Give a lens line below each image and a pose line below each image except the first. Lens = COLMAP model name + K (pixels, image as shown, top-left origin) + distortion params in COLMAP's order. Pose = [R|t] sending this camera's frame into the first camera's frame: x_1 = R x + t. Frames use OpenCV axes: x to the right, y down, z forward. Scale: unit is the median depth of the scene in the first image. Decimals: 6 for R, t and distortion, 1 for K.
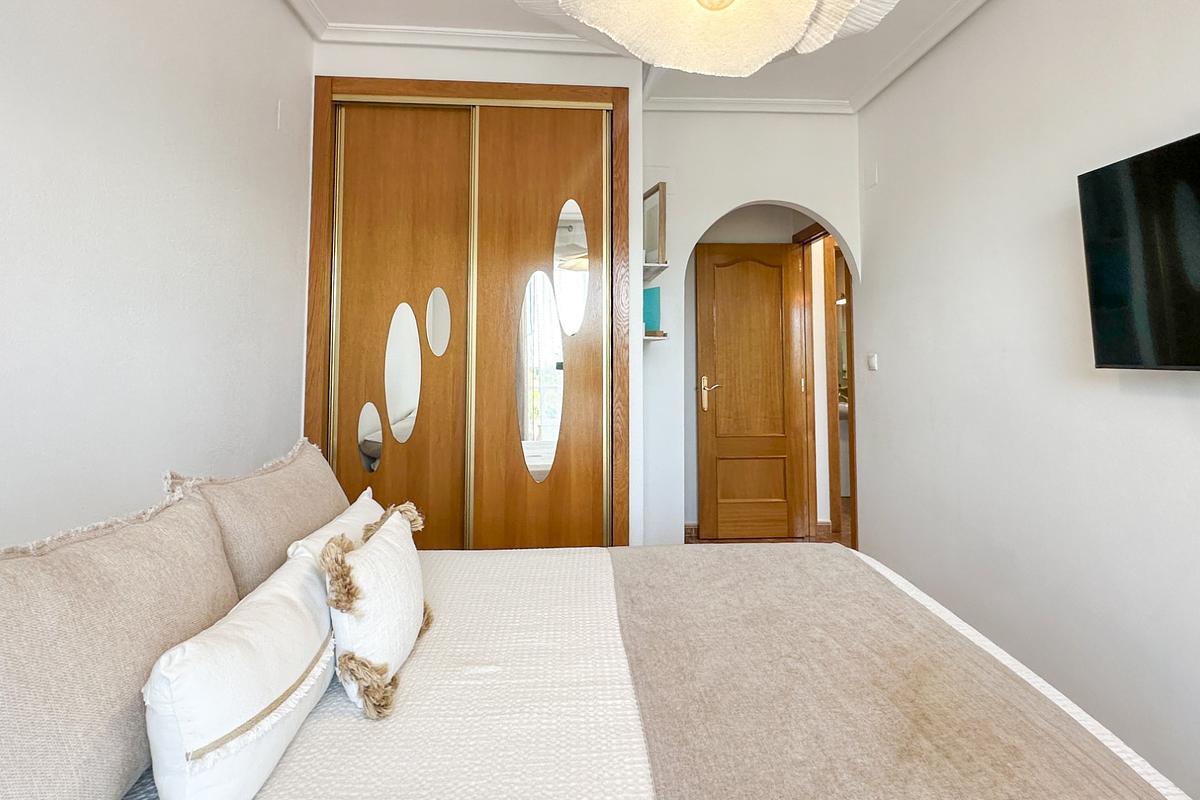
lens RADIAL K [[598.6, 0, 605.2], [0, 598.6, 321.3], [0, 0, 1]] dist [-0.001200, -0.000971]
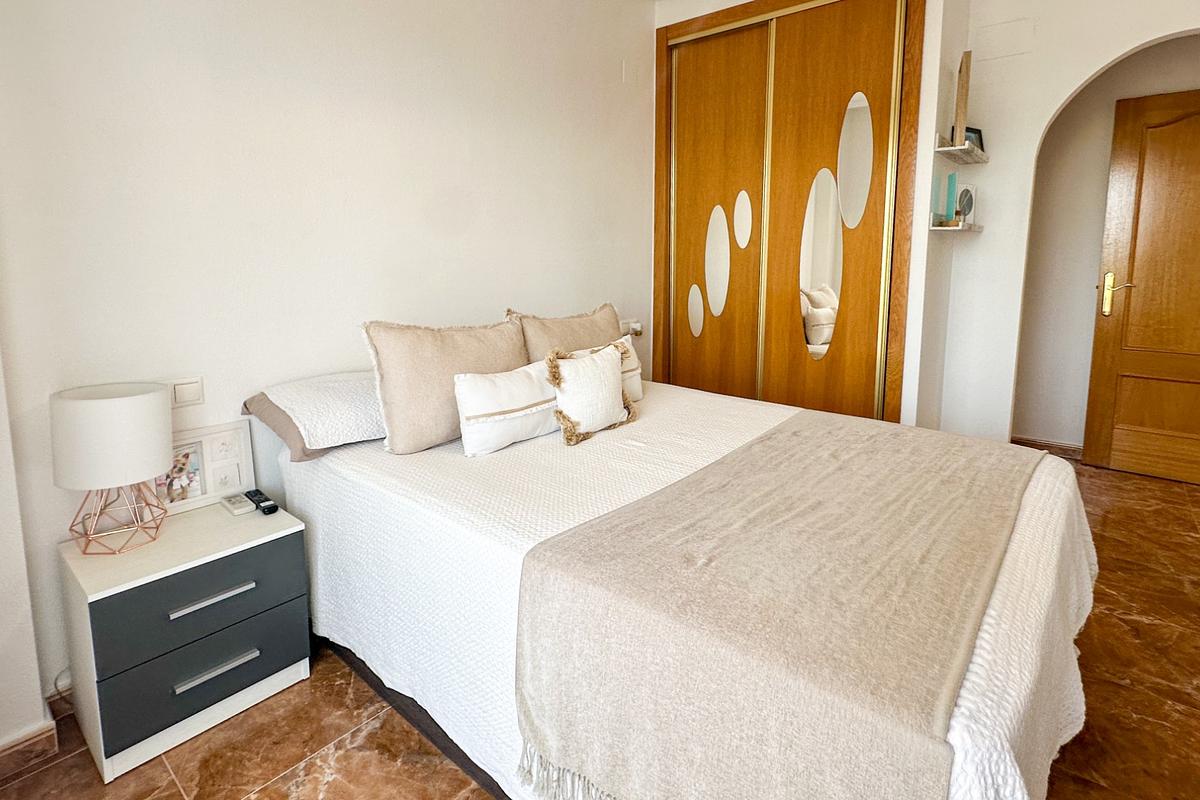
lens RADIAL K [[598.6, 0, 605.2], [0, 598.6, 321.3], [0, 0, 1]] dist [-0.001200, -0.000971]
pose [[0.712286, 0.080159, -0.697297, 0.379567], [0.043257, 0.986555, 0.157599, 0.000890], [0.700555, -0.142418, 0.699242, -0.061394]]
